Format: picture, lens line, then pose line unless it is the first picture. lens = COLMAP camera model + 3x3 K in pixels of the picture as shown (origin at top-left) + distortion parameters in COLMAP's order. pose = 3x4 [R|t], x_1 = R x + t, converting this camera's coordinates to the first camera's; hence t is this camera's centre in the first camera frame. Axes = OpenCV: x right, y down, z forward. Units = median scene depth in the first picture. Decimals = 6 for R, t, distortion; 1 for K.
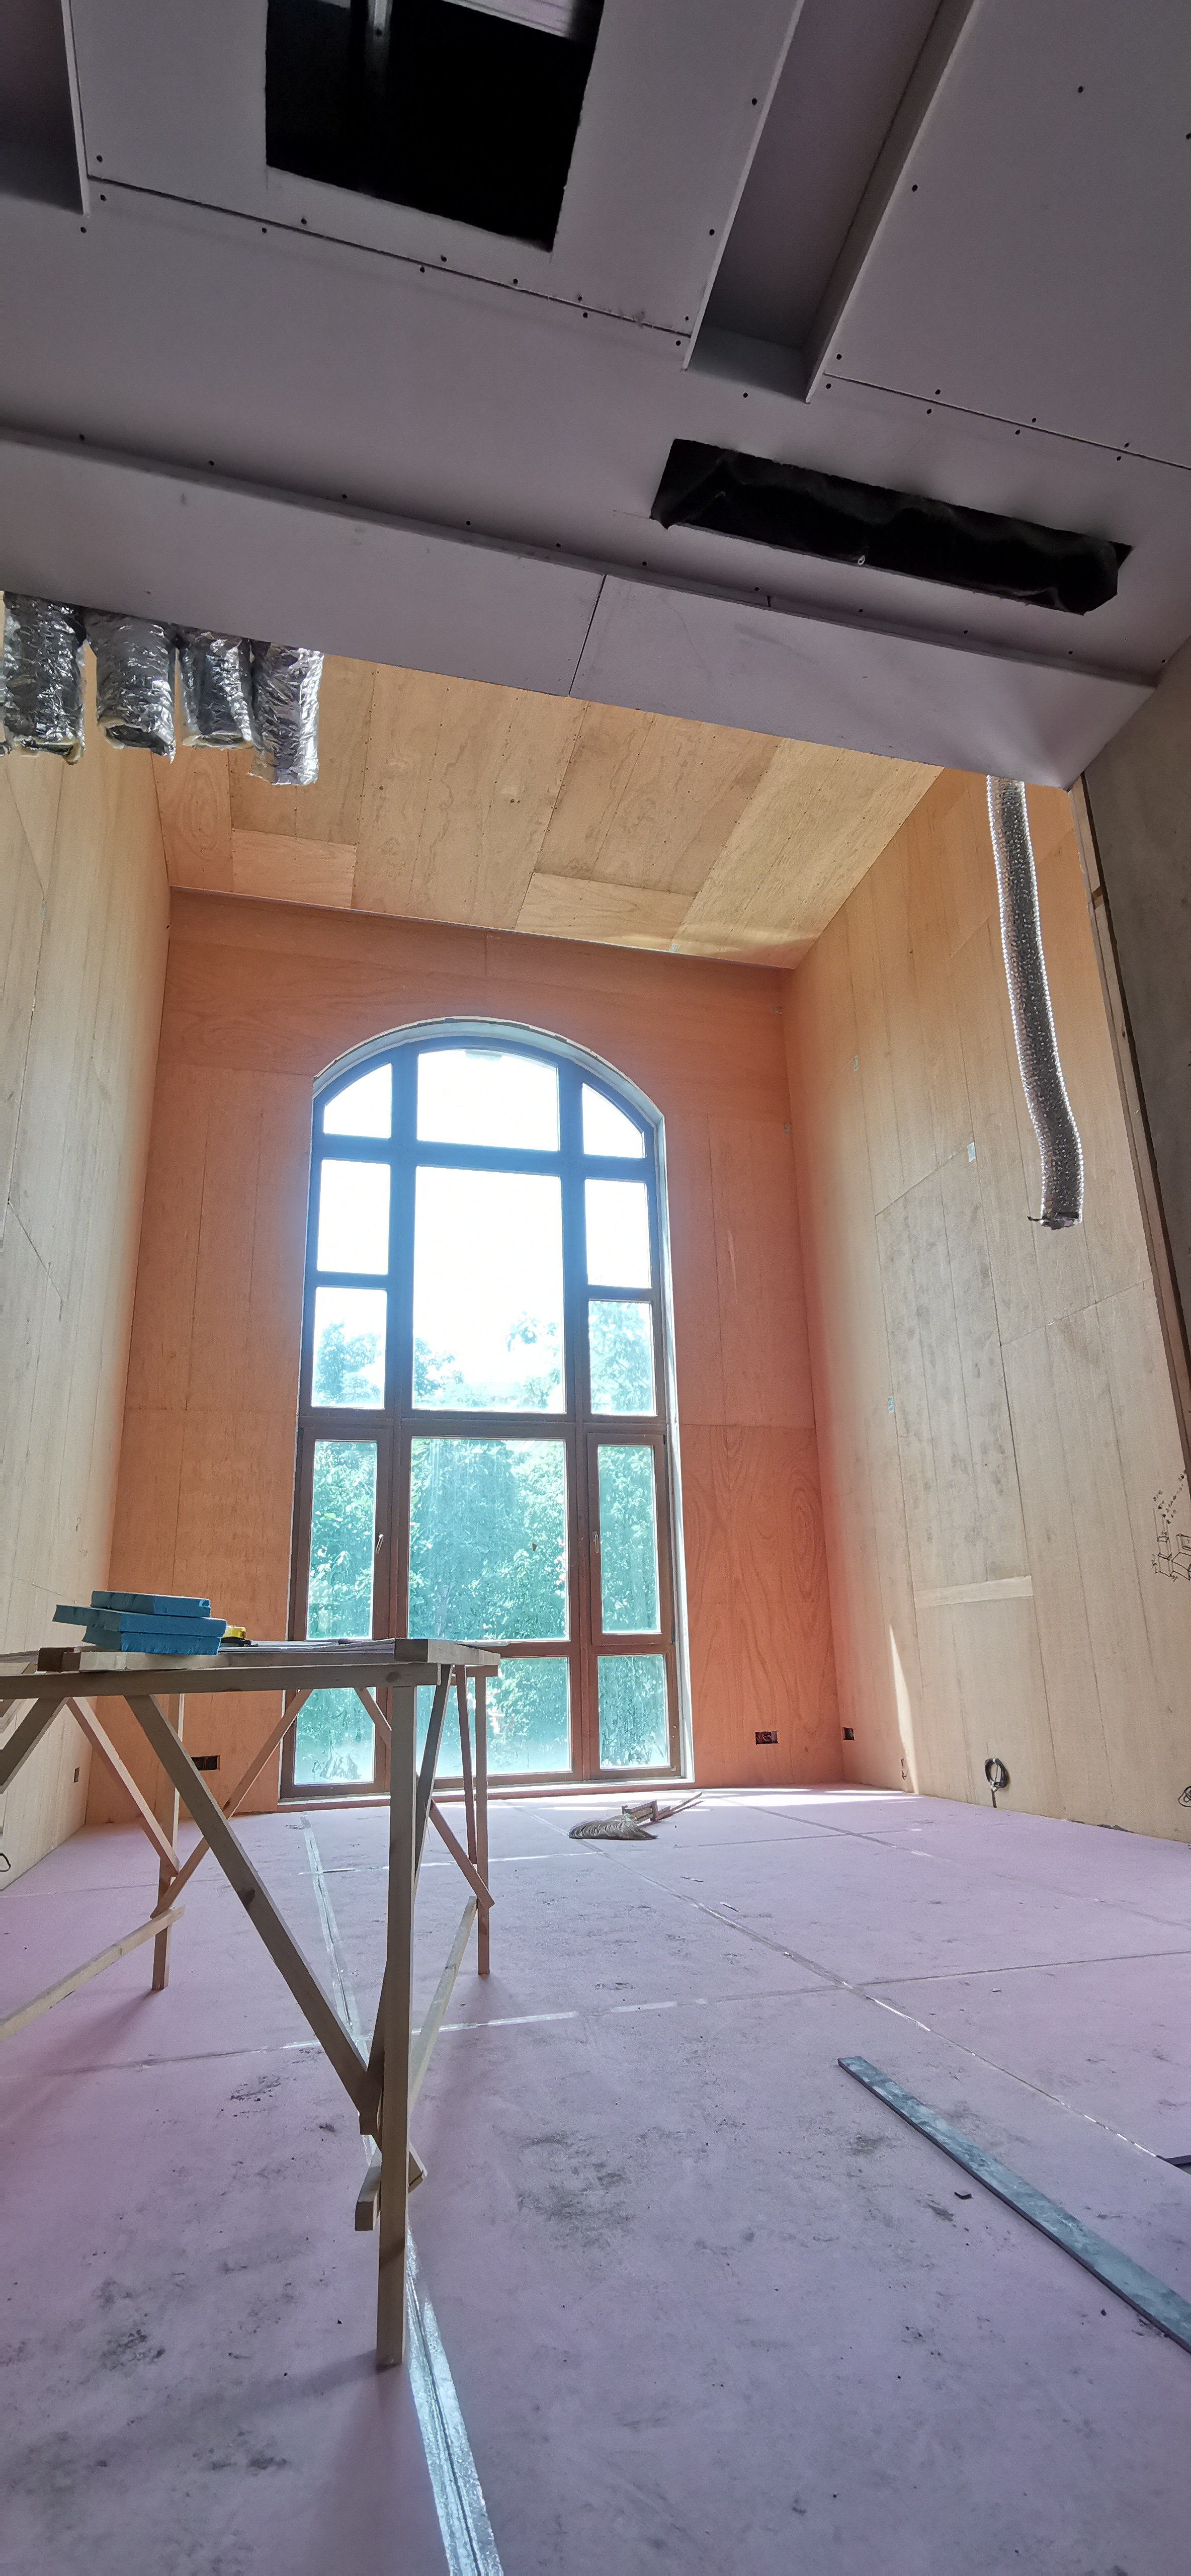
lens RADIAL K [[1169.3, 0, 592.5], [0, 1169.3, 1298.7], [0, 0, 1]] dist [0.001092, 0.000024]
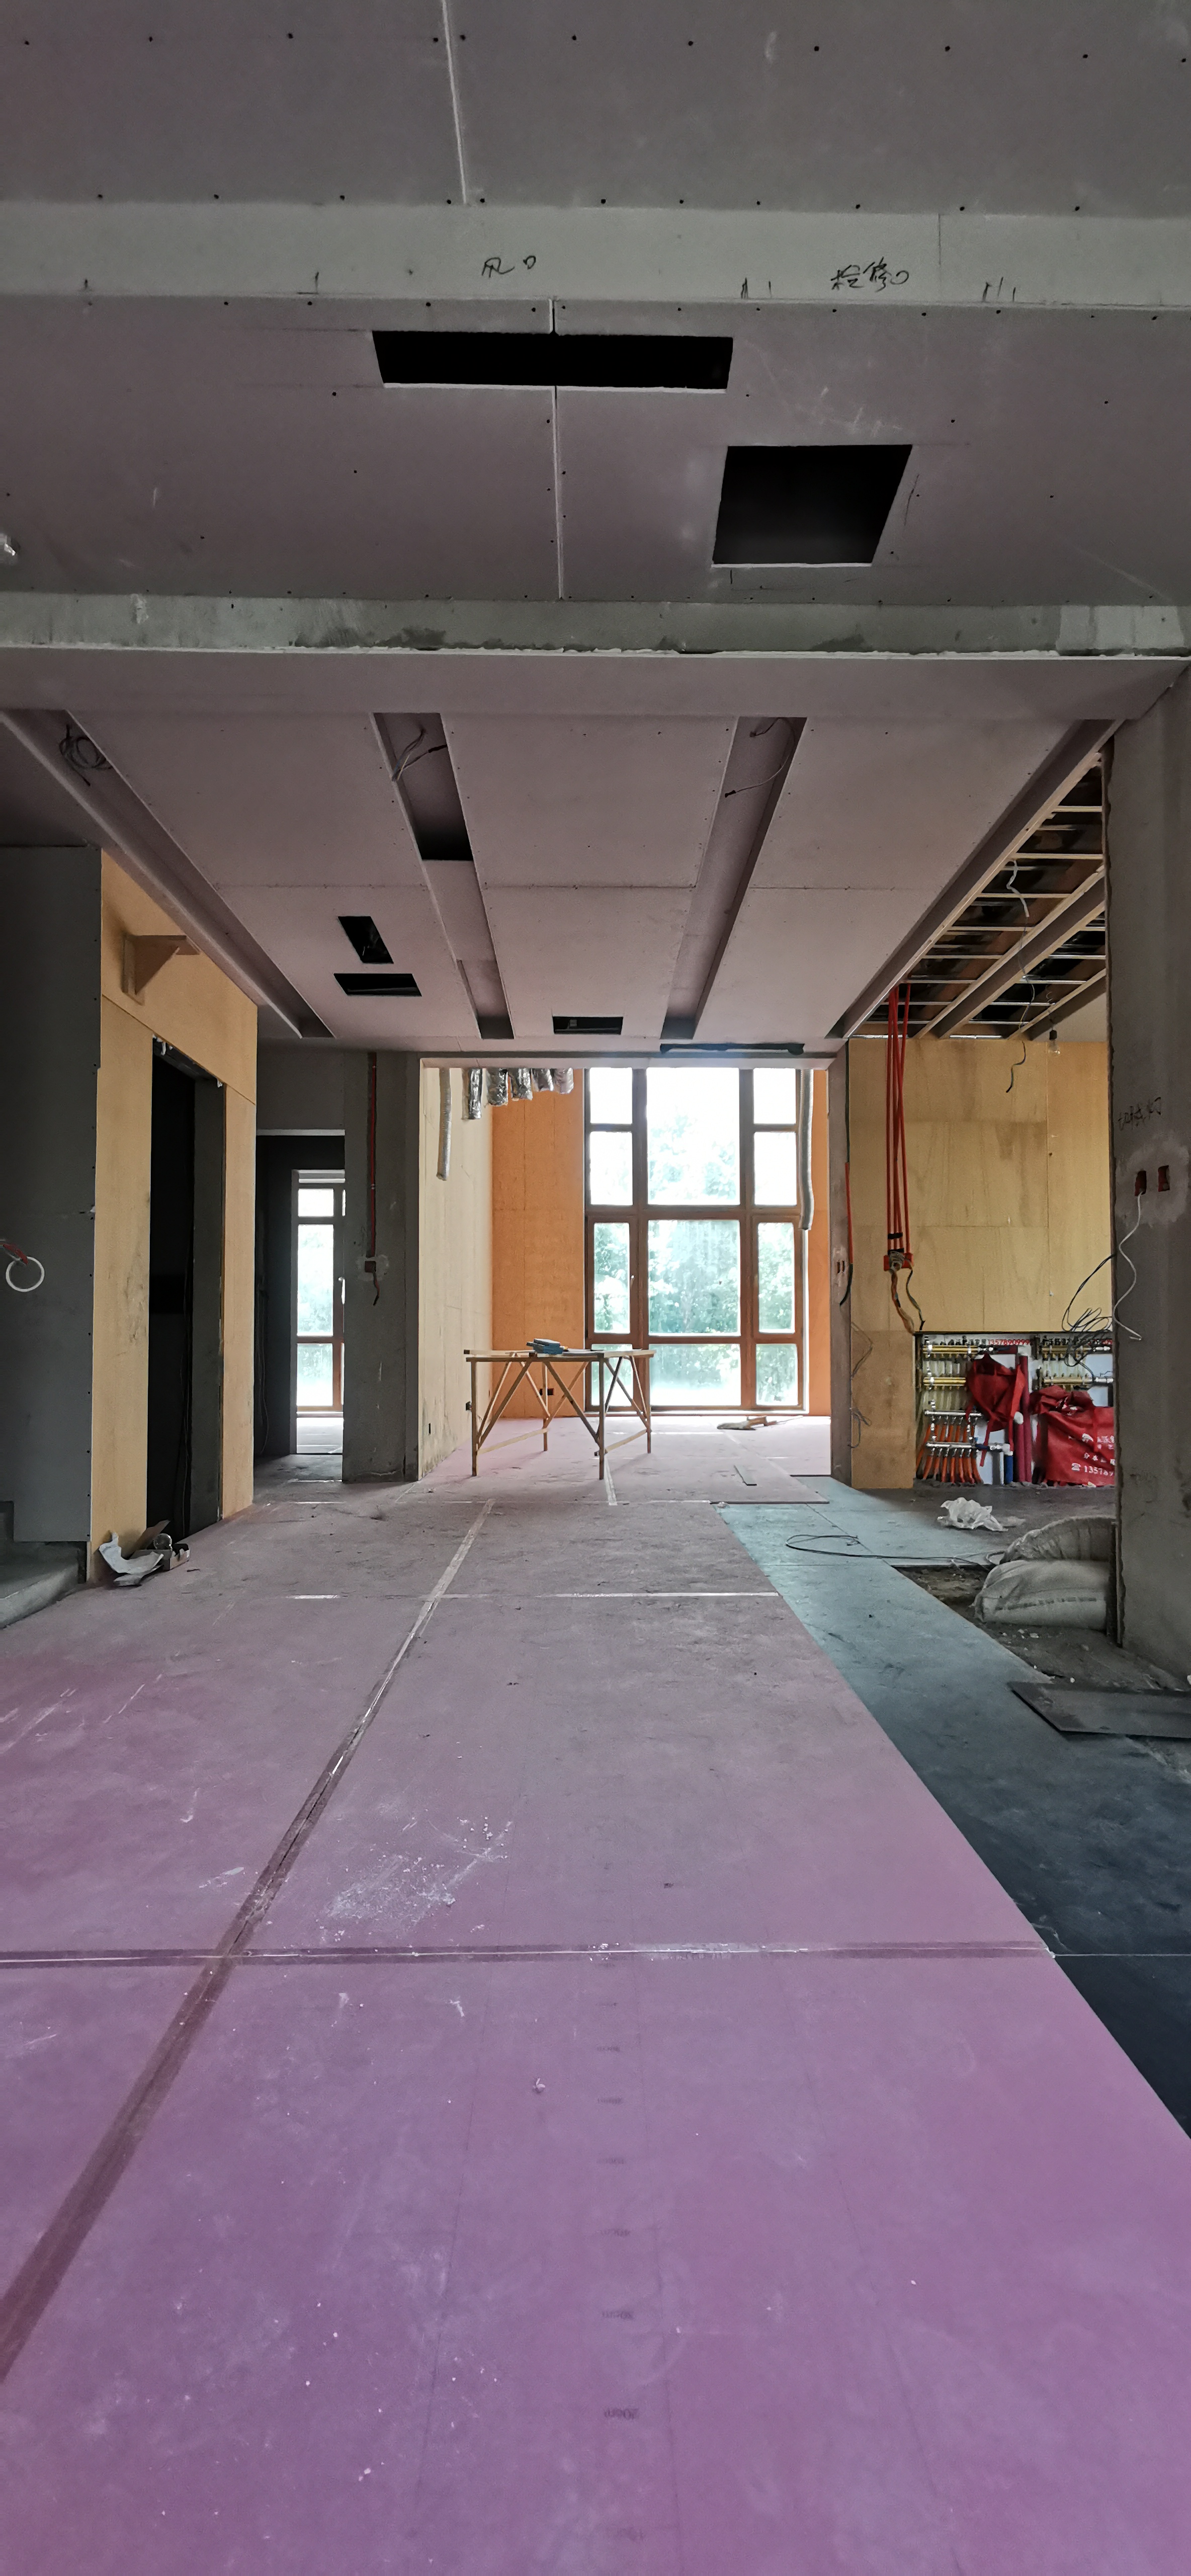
lens RADIAL K [[1169.3, 0, 597.6], [0, 1169.3, 1288.9], [0, 0, 1]] dist [0.001092, 0.000024]
pose [[0.970752, 0.014654, -0.239635, 0.187574], [0.048892, 0.965152, 0.257081, -0.231131], [0.235052, -0.261278, 0.936207, -0.661340]]
